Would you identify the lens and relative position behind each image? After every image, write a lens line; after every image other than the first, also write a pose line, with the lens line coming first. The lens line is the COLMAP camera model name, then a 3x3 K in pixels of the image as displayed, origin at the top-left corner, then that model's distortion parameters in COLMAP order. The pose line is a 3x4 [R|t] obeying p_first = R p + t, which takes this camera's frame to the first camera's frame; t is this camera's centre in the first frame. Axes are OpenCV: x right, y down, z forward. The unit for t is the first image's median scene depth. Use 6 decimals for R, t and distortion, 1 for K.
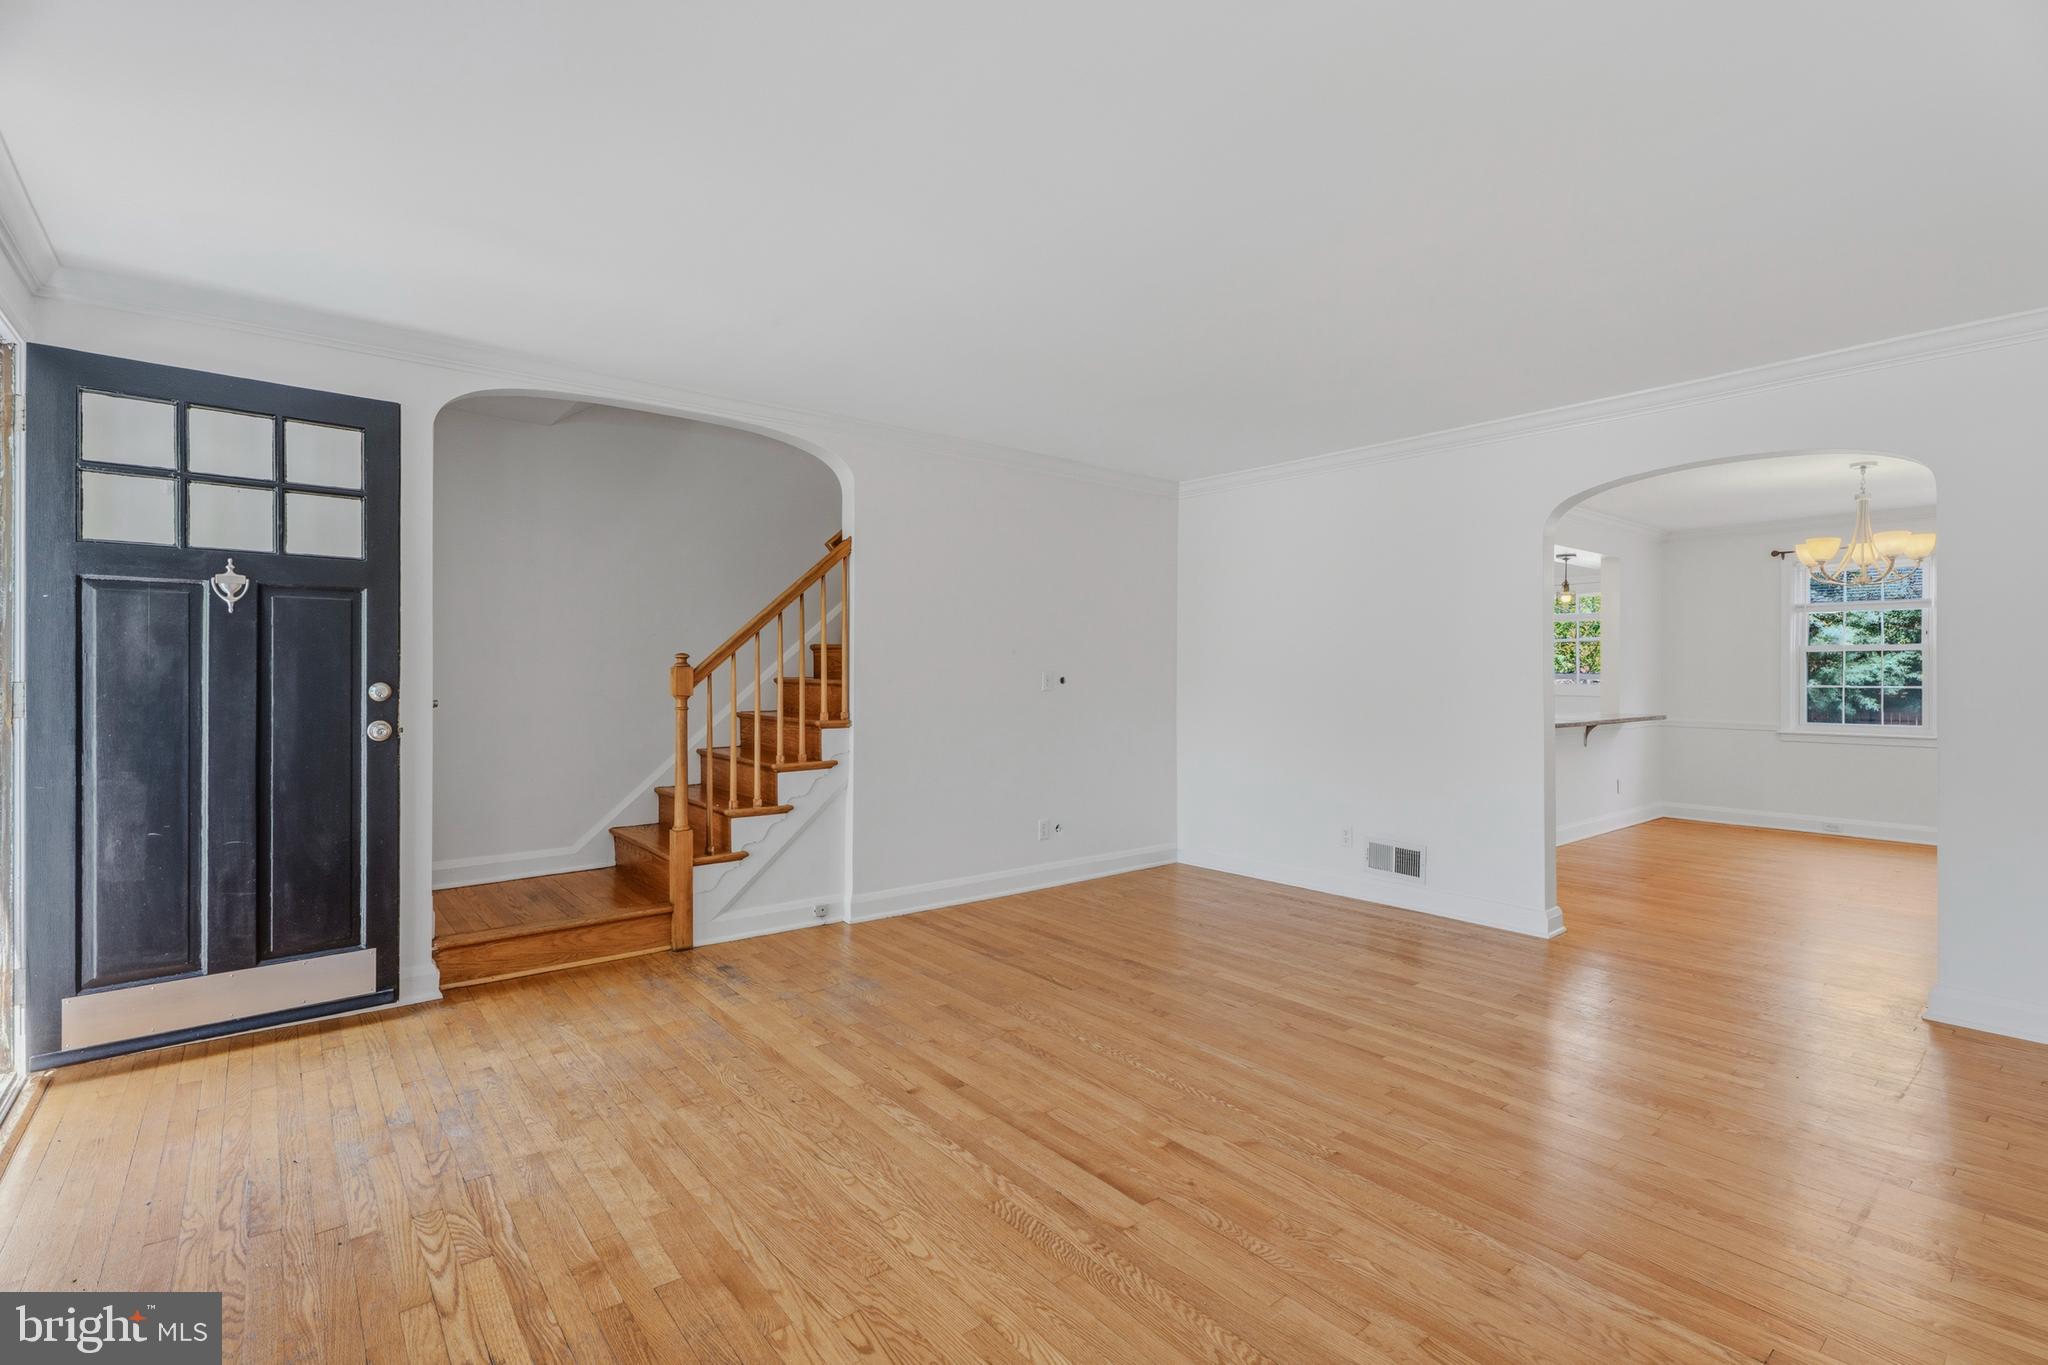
lens RADIAL K [[924.7, 0, 1020.0], [0, 924.7, 681.4], [0, 0, 1]] dist [0.001158, 0.000320]
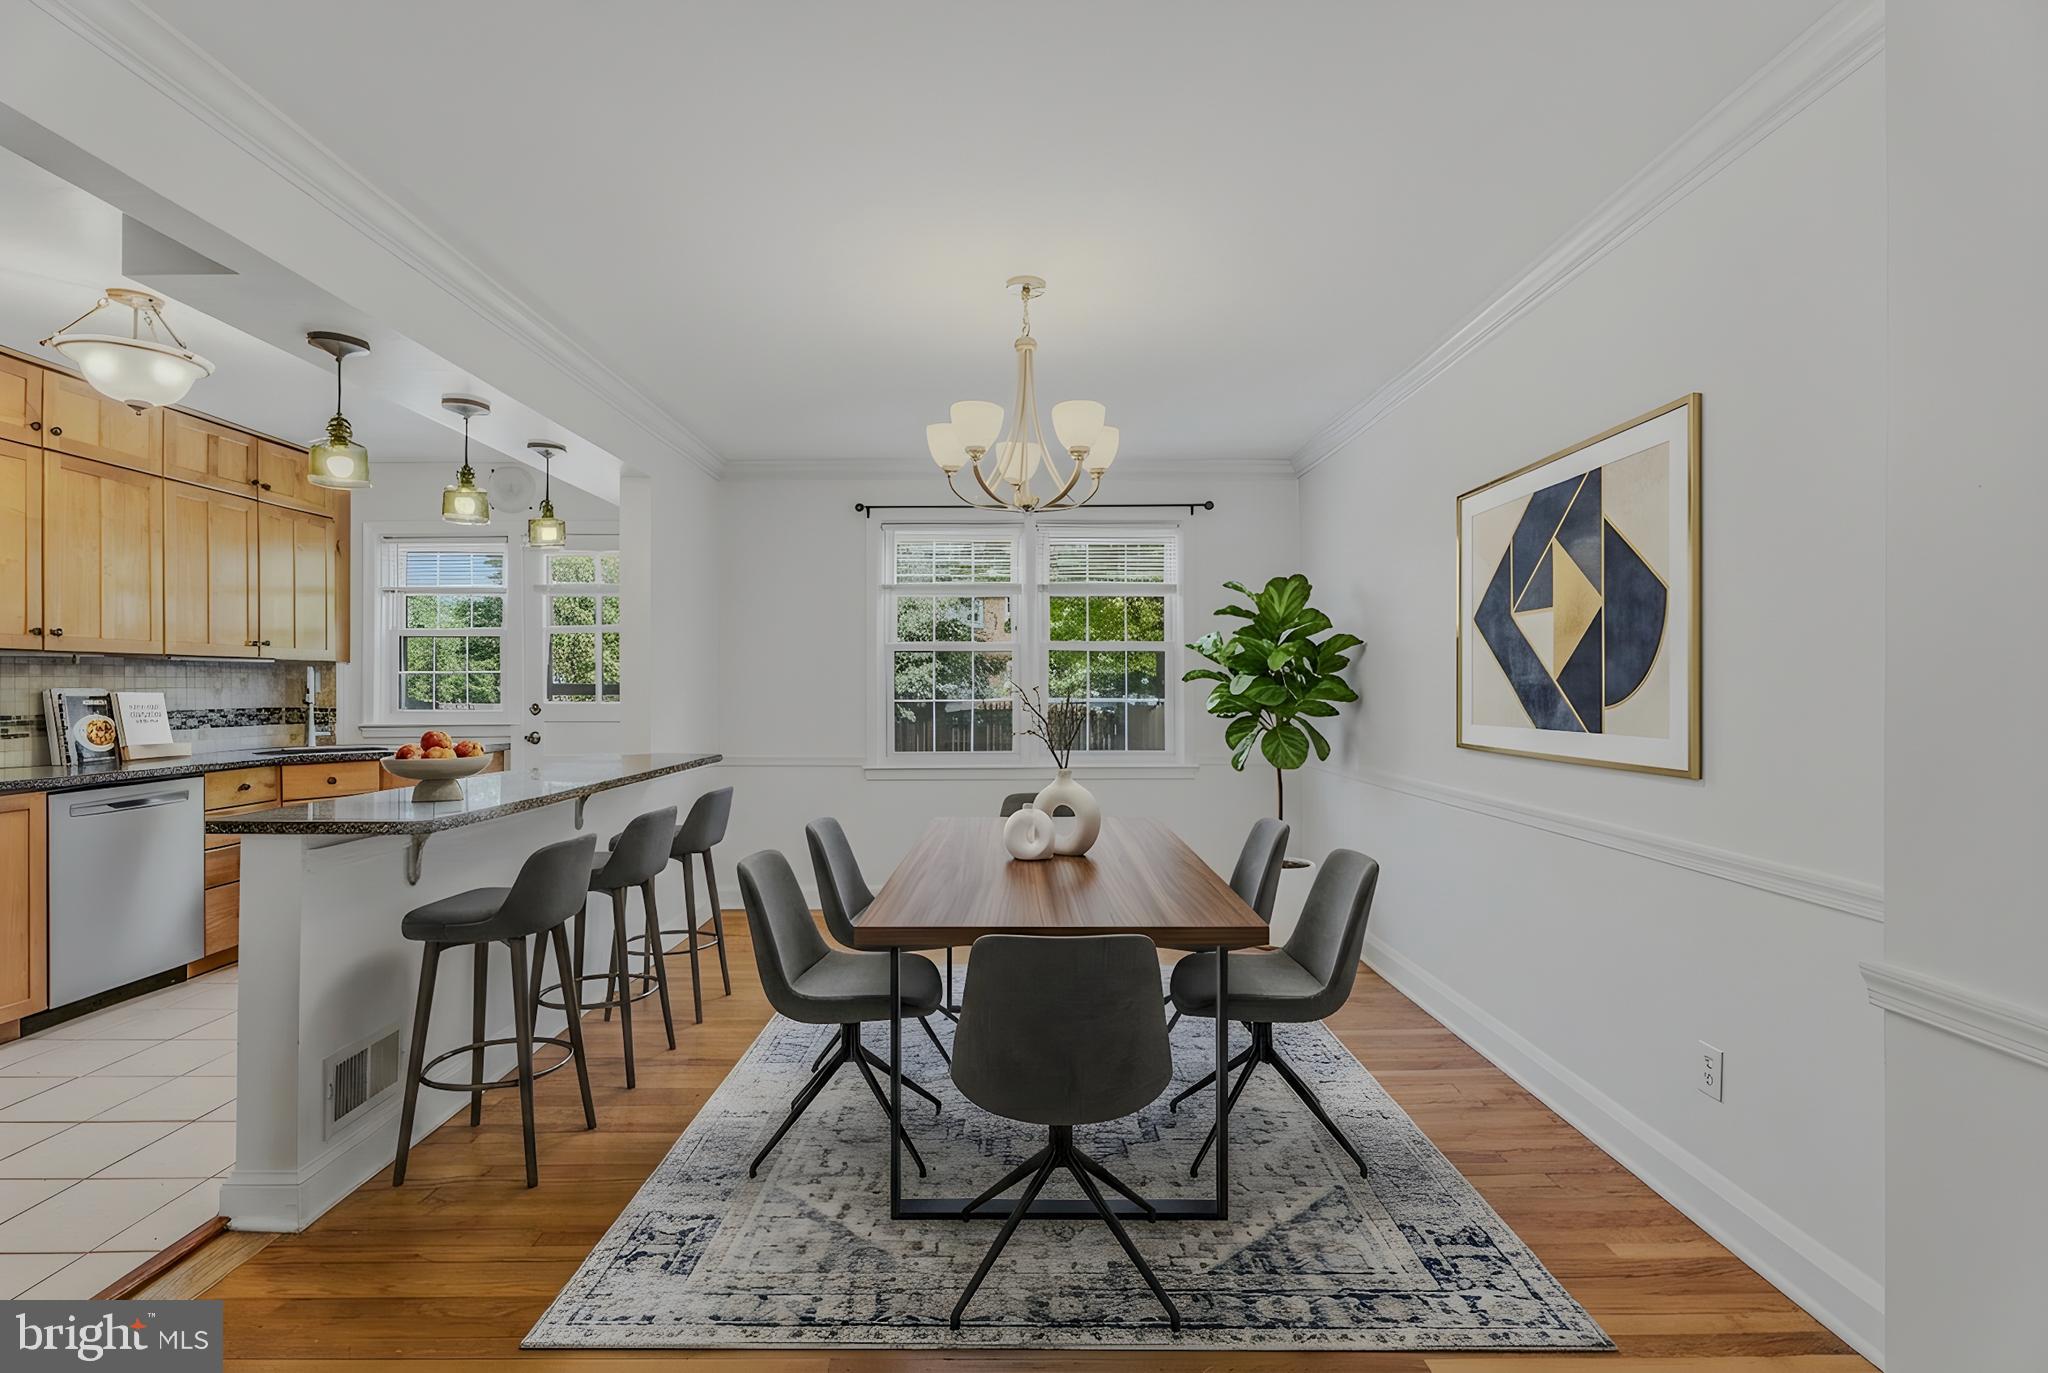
lens RADIAL K [[924.7, 0, 1020.0], [0, 924.7, 685.4], [0, 0, 1]] dist [0.001158, 0.000320]
pose [[0.618910, -0.002451, 0.785458, 0.352577], [0.009760, 0.999942, -0.004570, -0.002501], [-0.785401, 0.010494, 0.618898, 0.485574]]
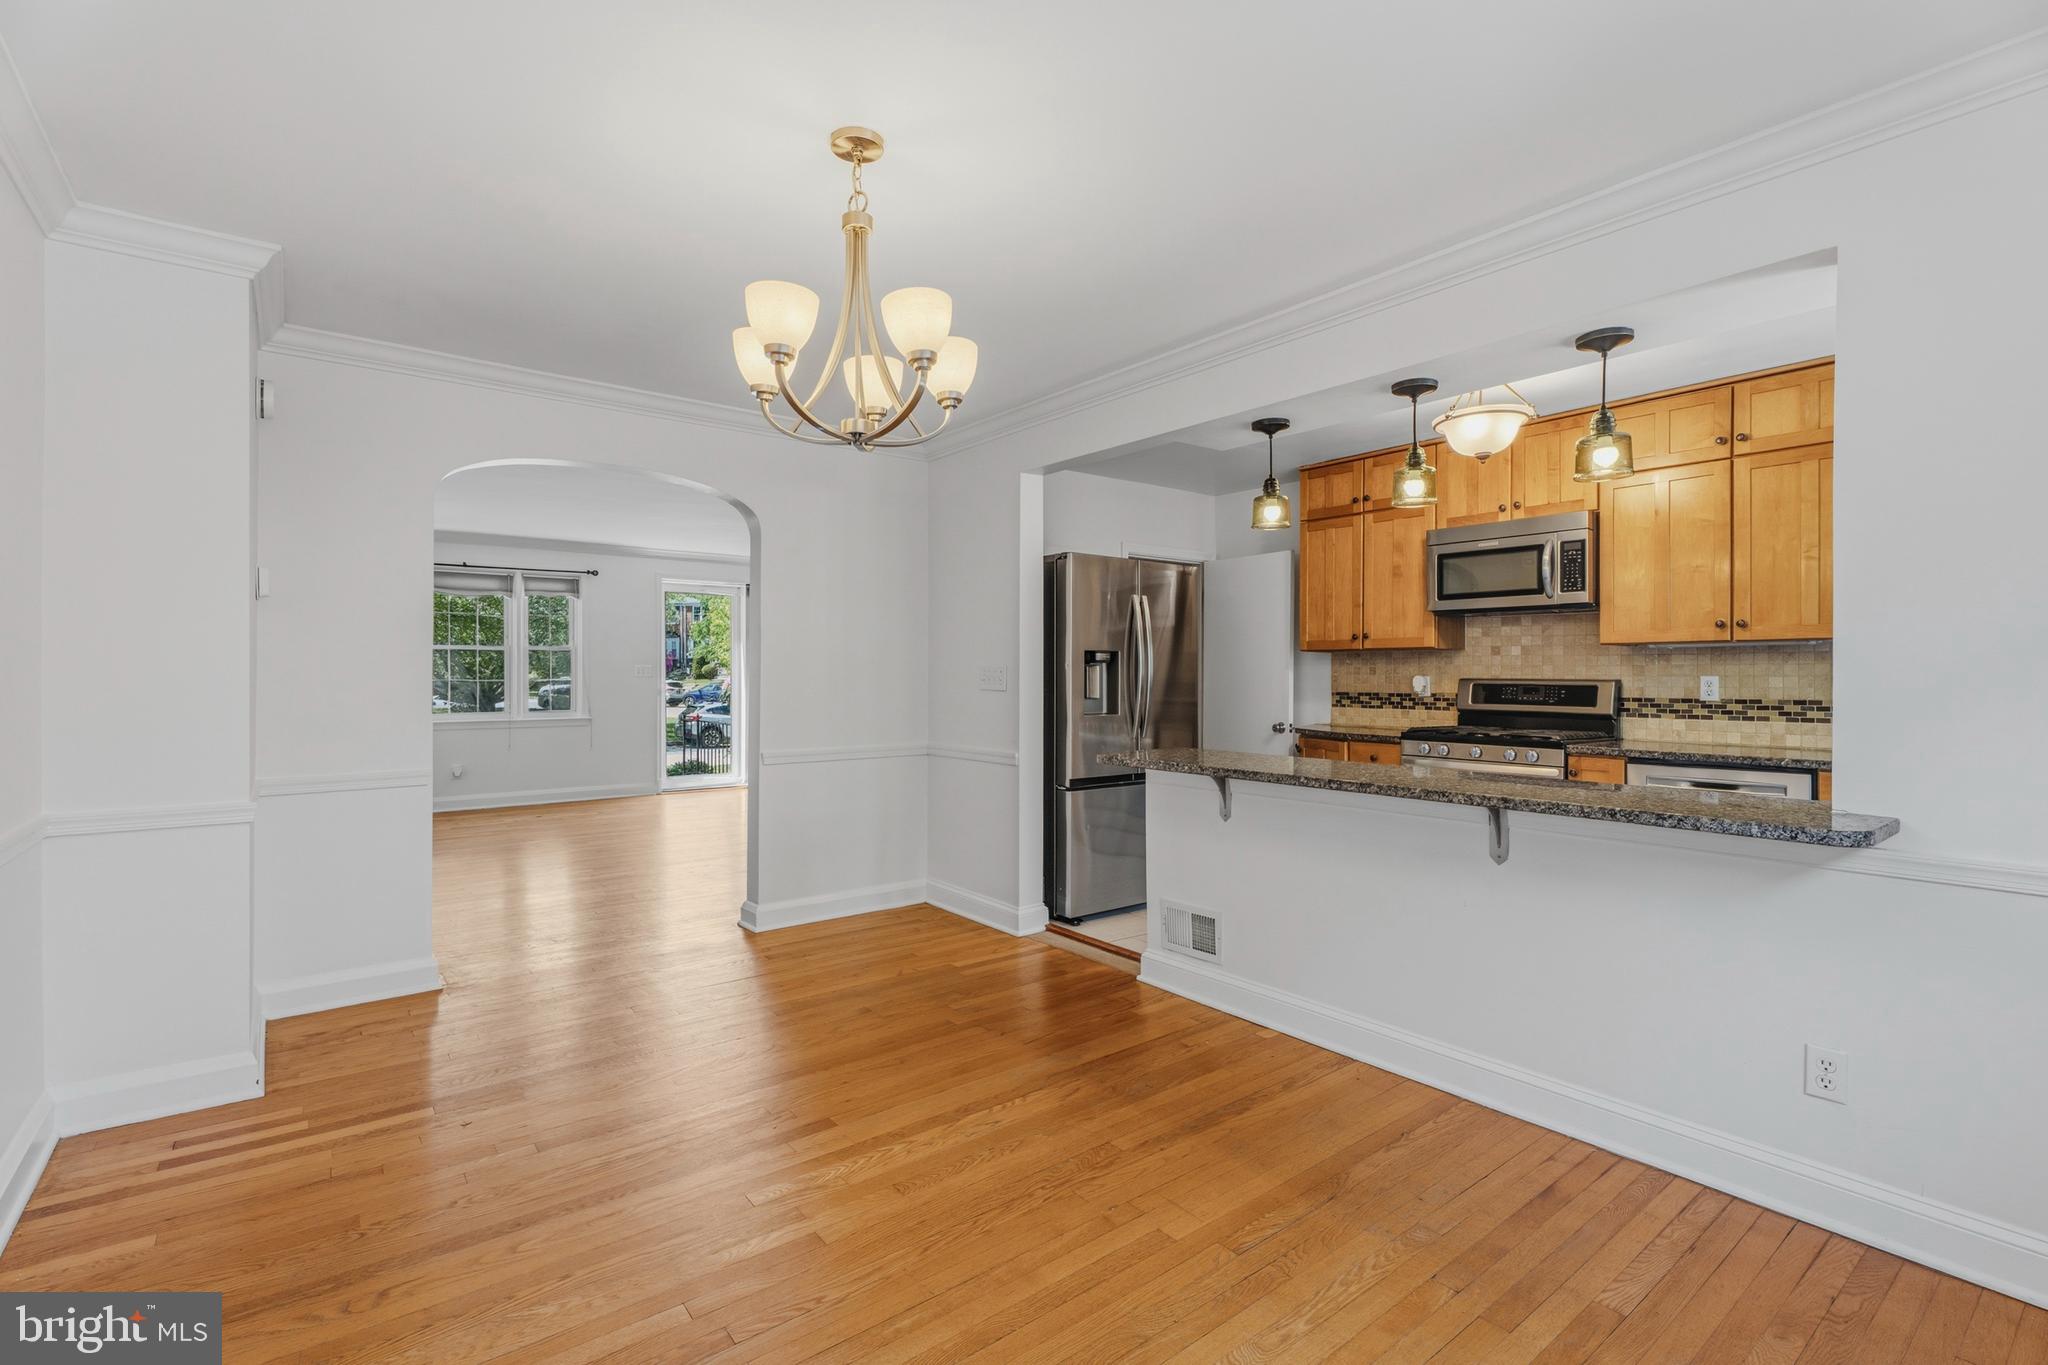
lens RADIAL K [[938.7, 0, 1018.9], [0, 938.7, 673.0], [0, 0, 1]] dist [0.003862, 0.000066]
pose [[-0.009945, -0.004040, -0.999942, 0.952684], [-0.008413, 0.999957, -0.003956, -0.003567], [0.999915, 0.008373, -0.009979, 0.776359]]
